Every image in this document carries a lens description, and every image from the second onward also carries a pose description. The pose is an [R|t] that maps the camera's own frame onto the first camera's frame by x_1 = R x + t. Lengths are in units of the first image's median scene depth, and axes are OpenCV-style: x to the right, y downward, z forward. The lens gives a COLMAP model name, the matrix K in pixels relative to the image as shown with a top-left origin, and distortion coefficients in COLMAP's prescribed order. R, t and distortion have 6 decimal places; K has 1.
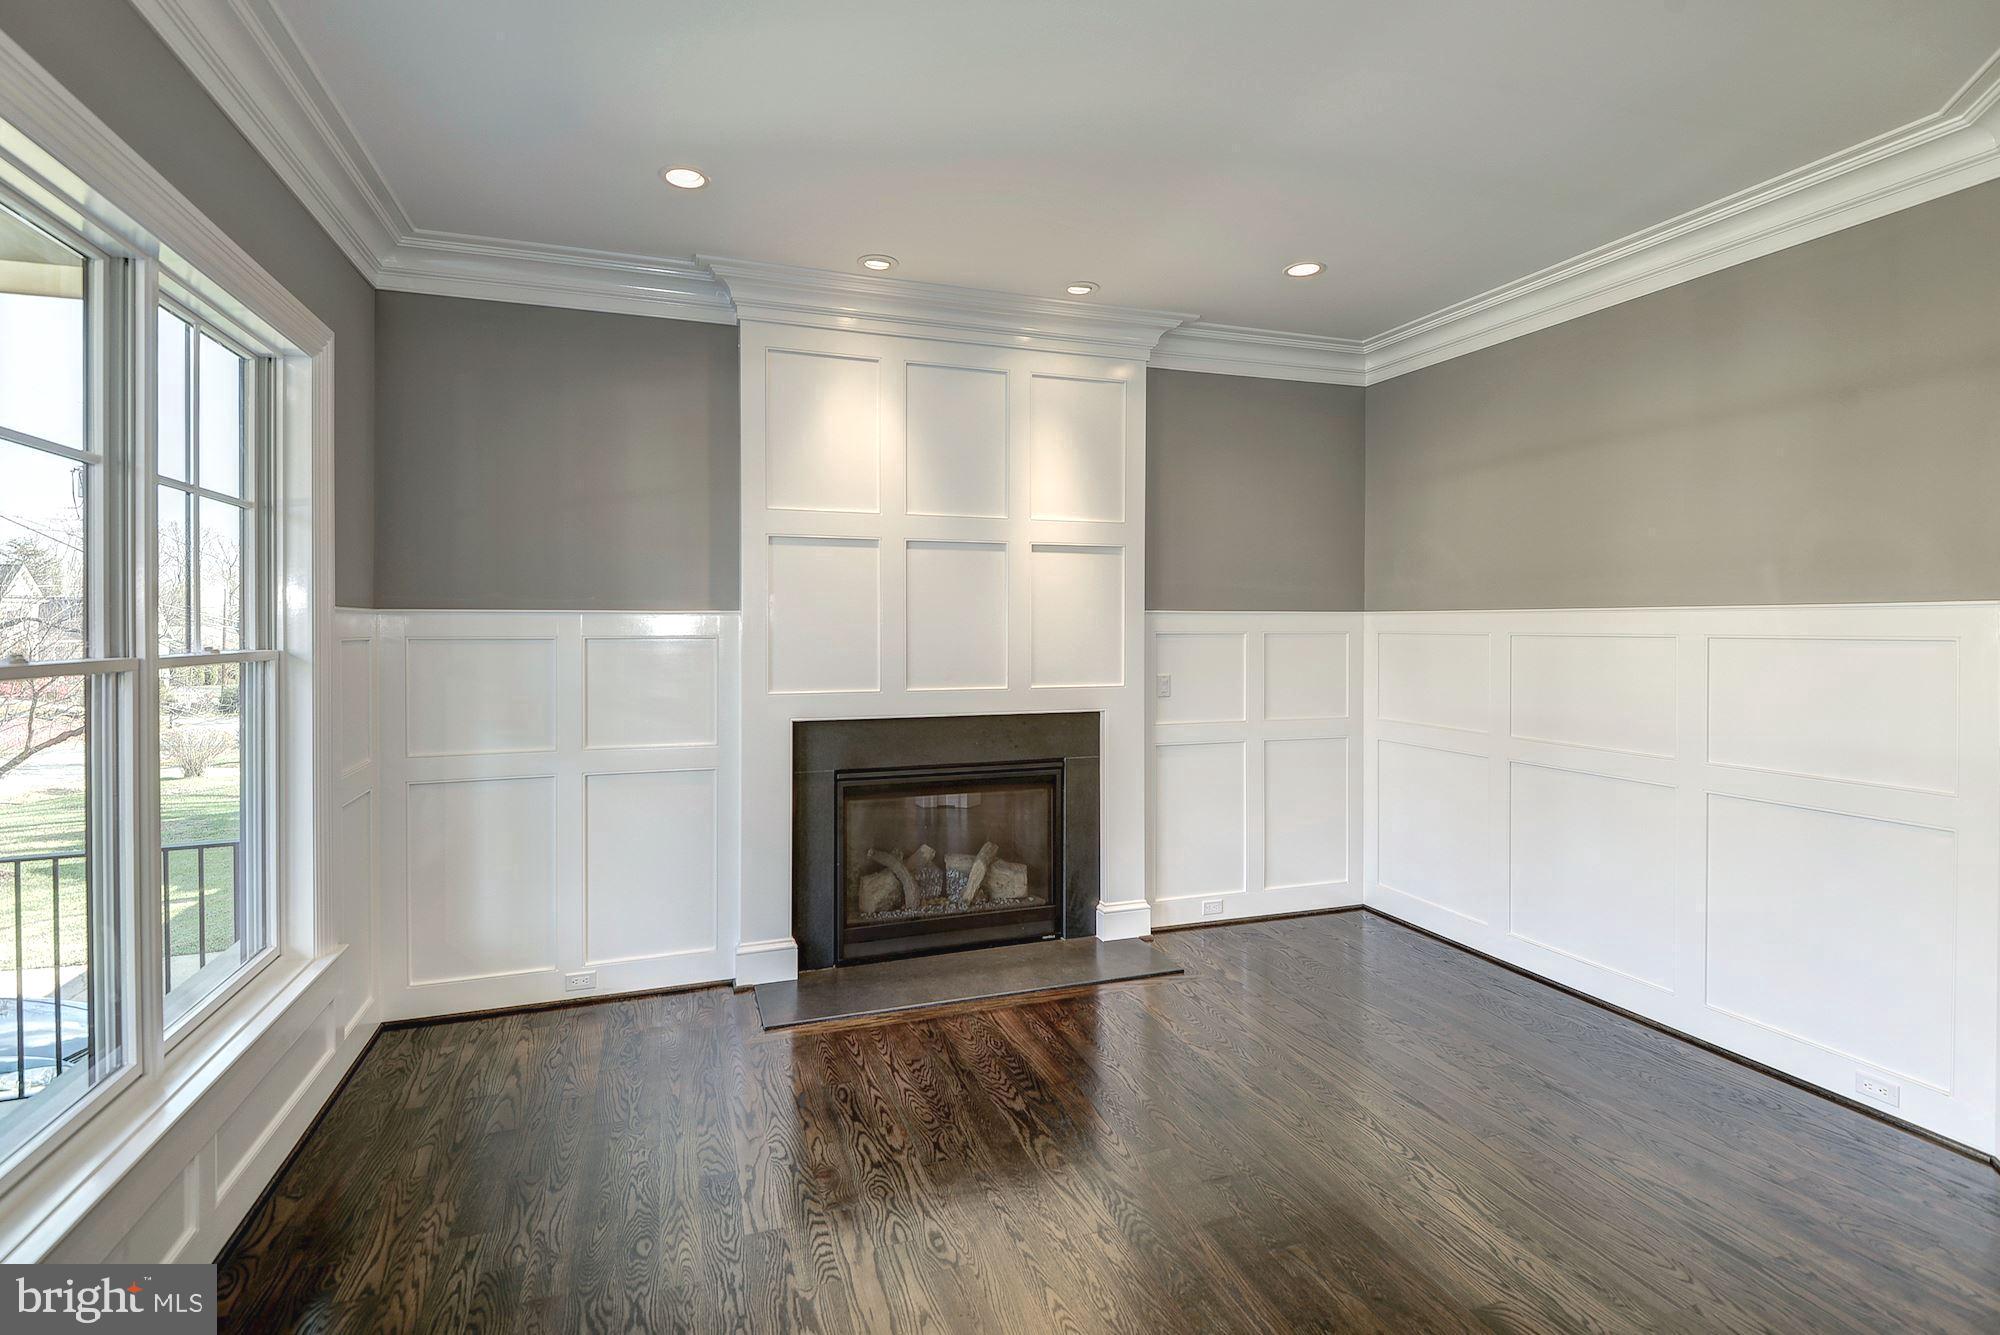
lens RADIAL K [[950.4, 0, 1003.0], [0, 950.4, 625.0], [0, 0, 1]] dist [0.026369, -0.000107]
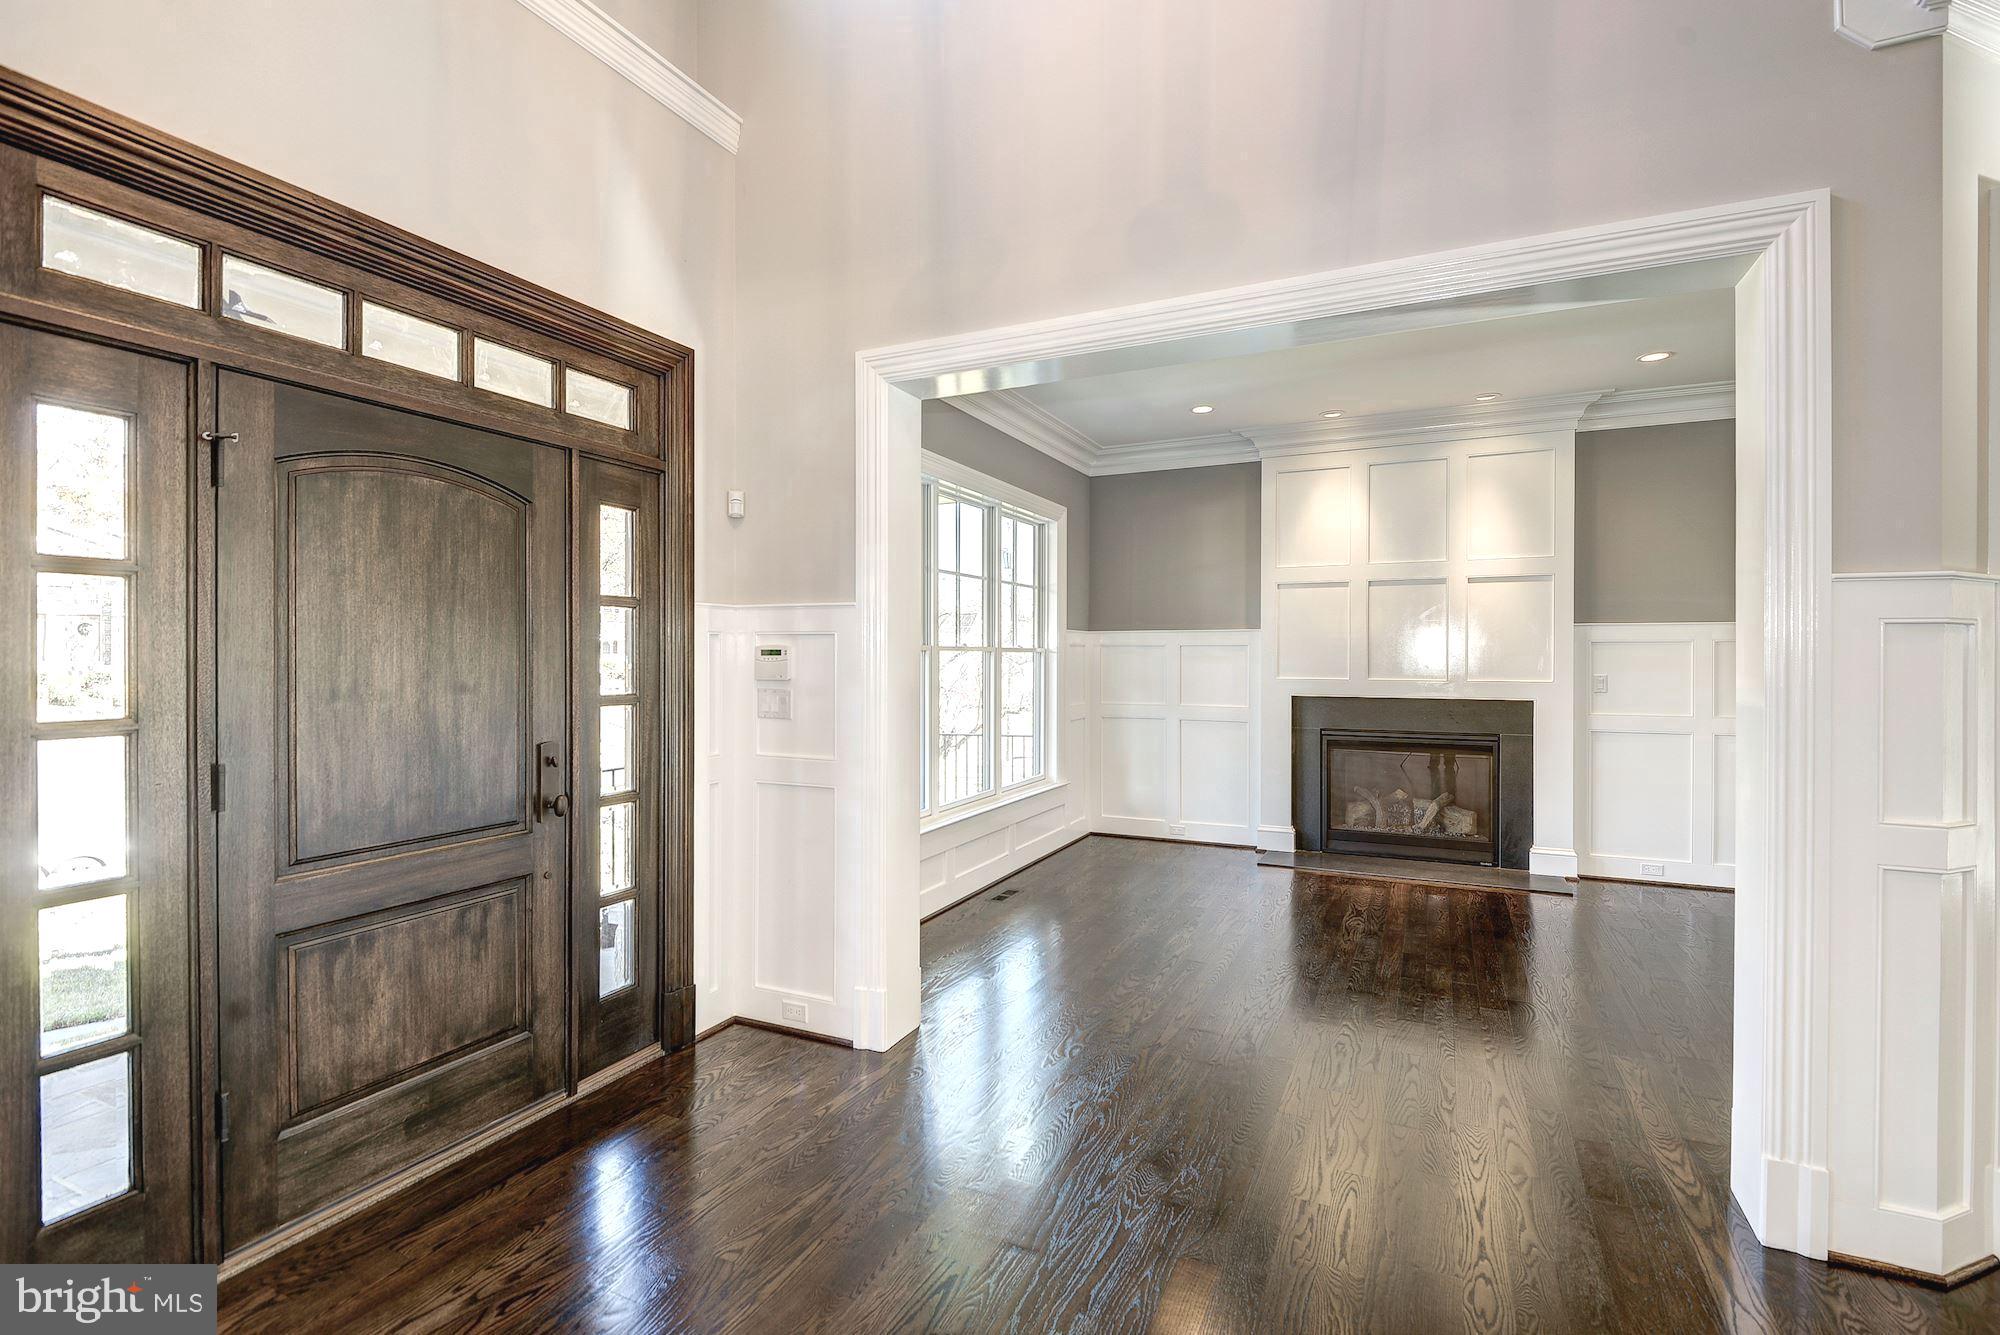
lens RADIAL K [[930.5, 0, 995.2], [0, 930.5, 638.8], [0, 0, 1]] dist [0.002471, 0.000034]
pose [[0.703260, -0.011114, -0.710846, 0.536579], [-0.000214, 0.999874, -0.015845, 0.027234], [0.710933, 0.011295, 0.703169, -0.470673]]
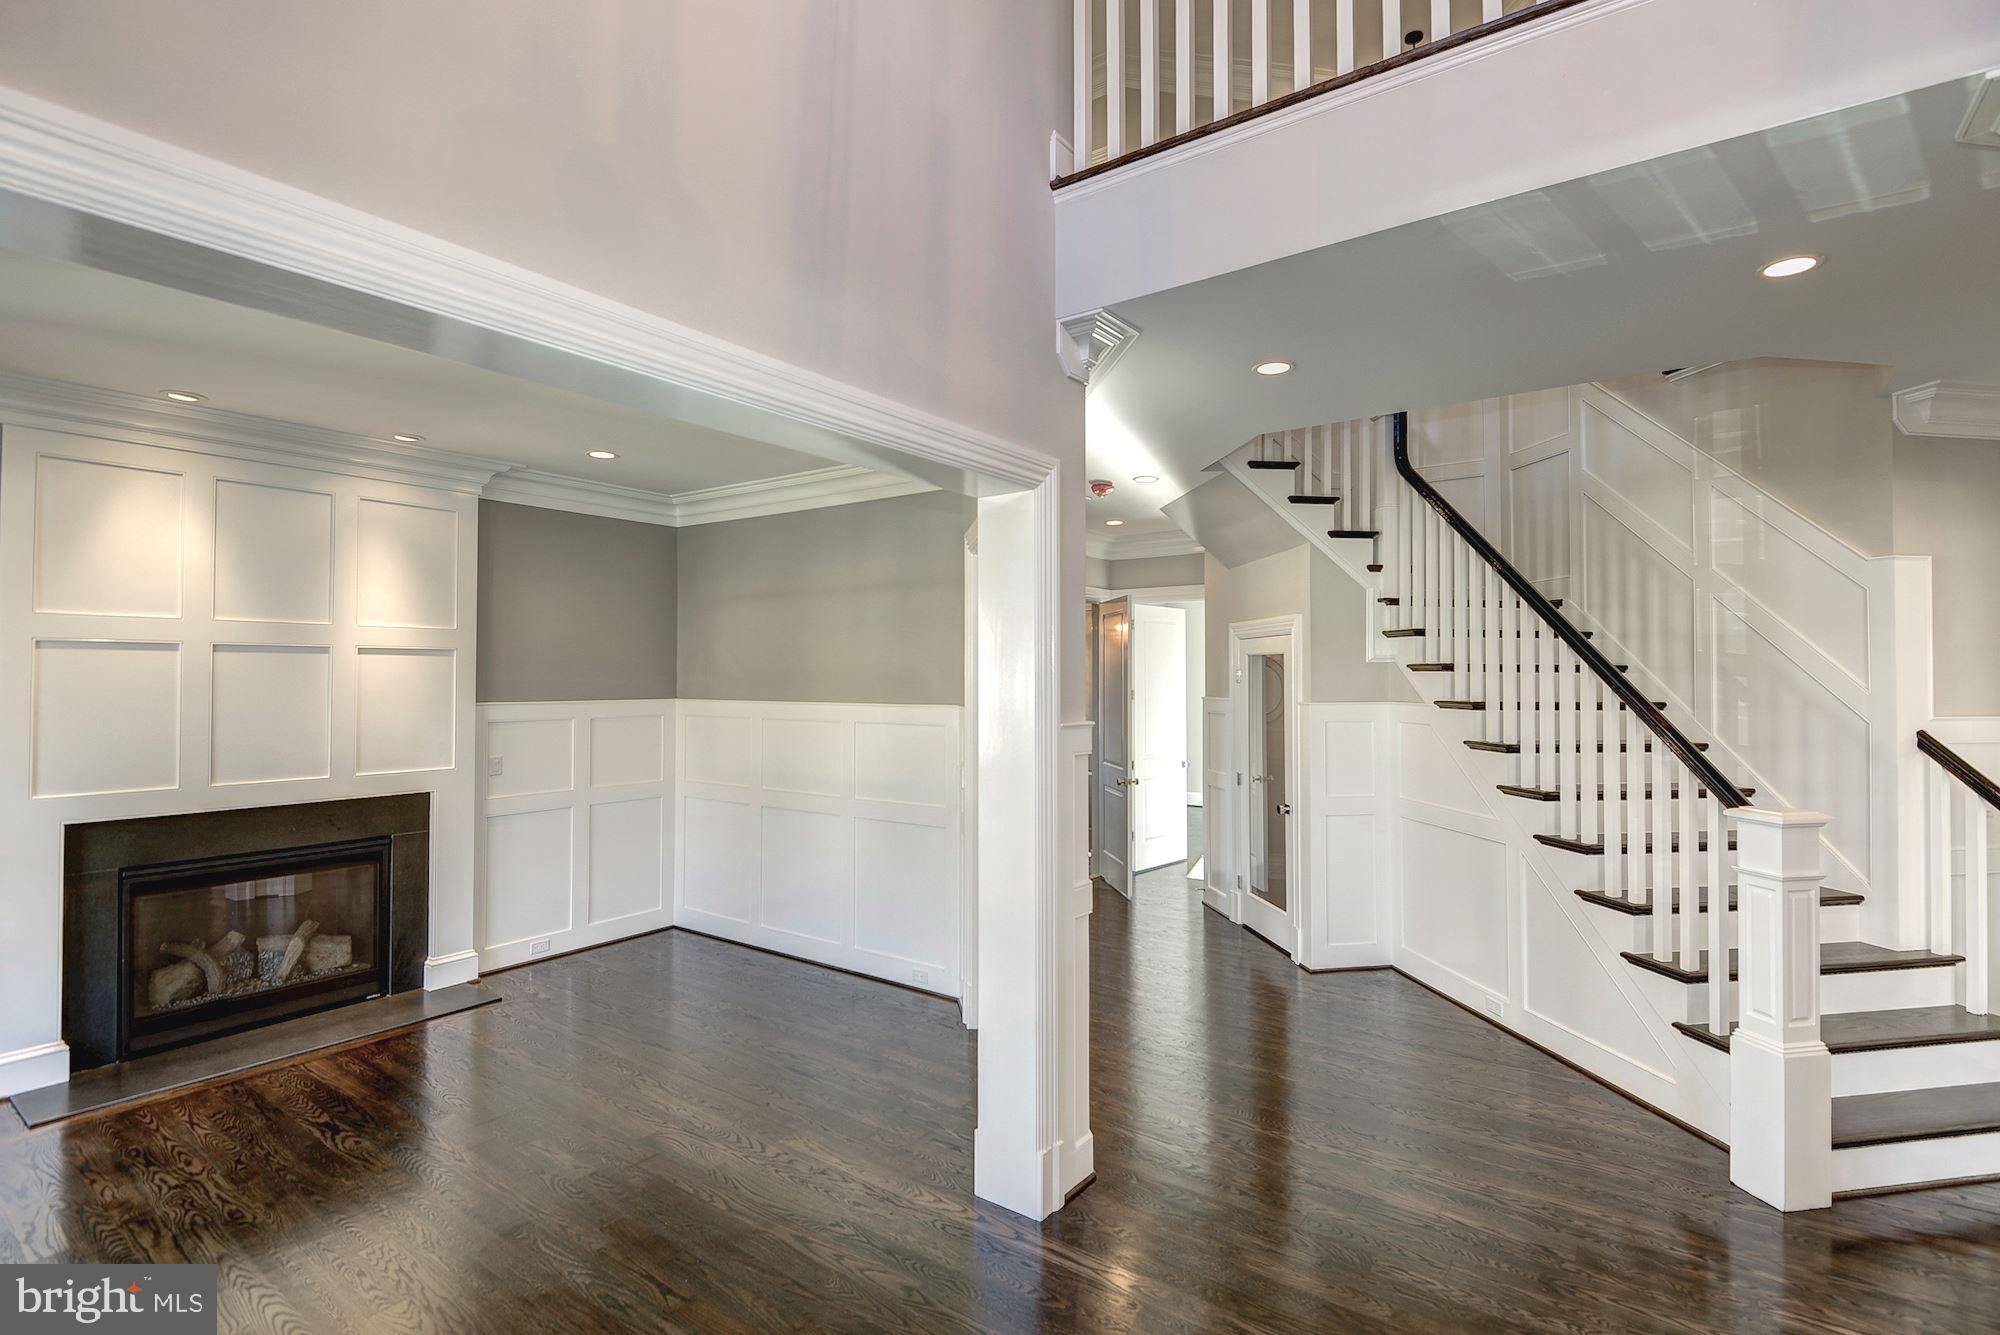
lens RADIAL K [[926.5, 0, 1008.4], [0, 926.5, 657.9], [0, 0, 1]] dist [0.002217, -0.006215]
pose [[0.822067, 0.009849, 0.569305, 0.040614], [0.003783, 0.999734, -0.022759, -0.047105], [-0.569378, 0.020863, 0.821811, -0.355015]]
